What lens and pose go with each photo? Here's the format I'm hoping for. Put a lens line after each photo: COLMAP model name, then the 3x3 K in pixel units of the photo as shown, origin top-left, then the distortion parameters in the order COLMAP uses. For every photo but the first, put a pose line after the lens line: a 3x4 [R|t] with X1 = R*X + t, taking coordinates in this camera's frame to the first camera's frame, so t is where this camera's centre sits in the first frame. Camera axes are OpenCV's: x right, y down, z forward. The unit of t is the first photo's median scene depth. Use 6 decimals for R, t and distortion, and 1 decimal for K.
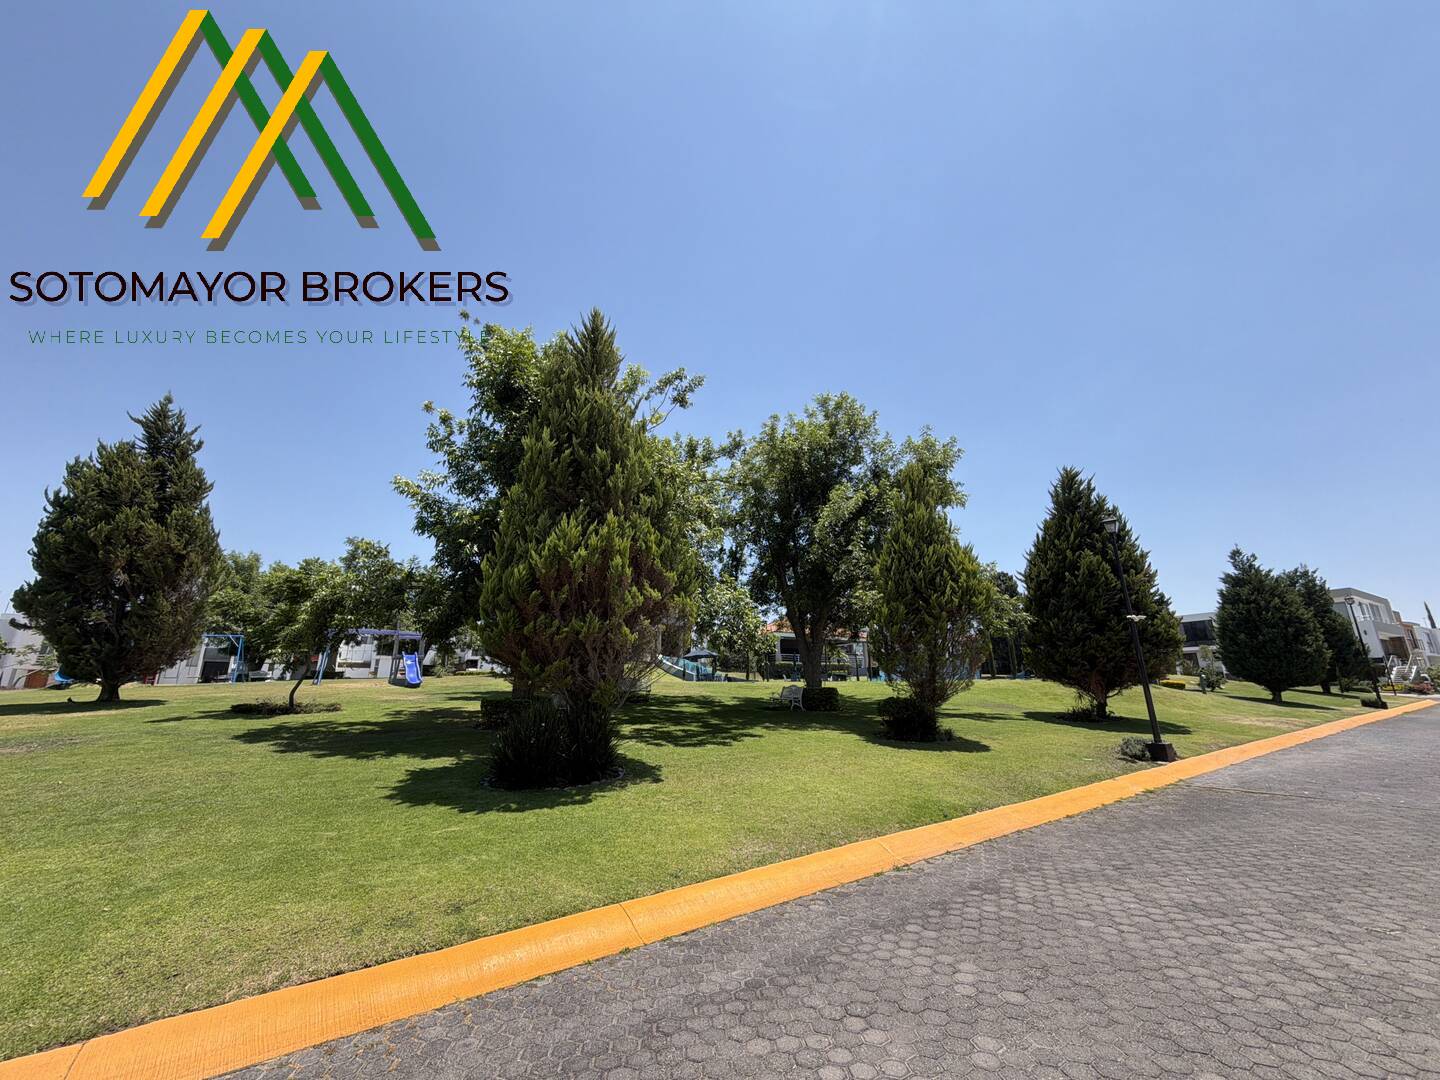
lens RADIAL K [[583.0, 0, 720.0], [0, 583.0, 535.2], [0, 0, 1]] dist [0.001687, 0.000205]
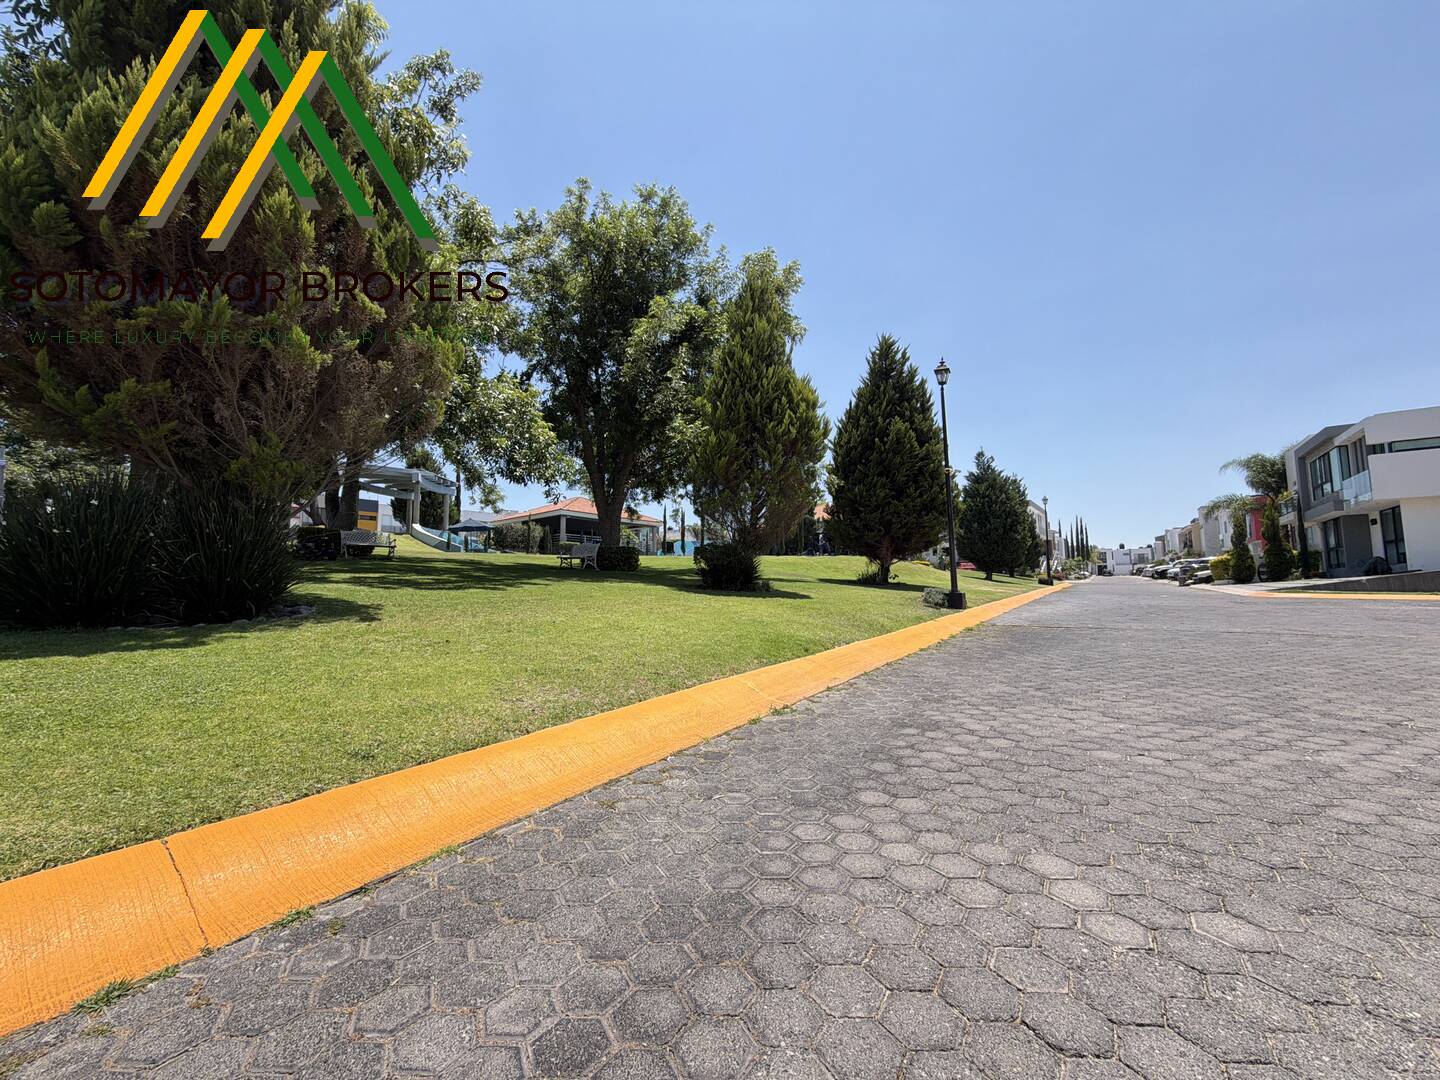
lens RADIAL K [[576.7, 0, 720.8], [0, 576.7, 540.2], [0, 0, 1]] dist [-0.000185, 0.000461]
pose [[0.931197, 0.033603, 0.362965, 0.003806], [-0.096958, 0.982704, 0.157771, 0.111477], [-0.351386, -0.182108, 0.918349, 0.180978]]
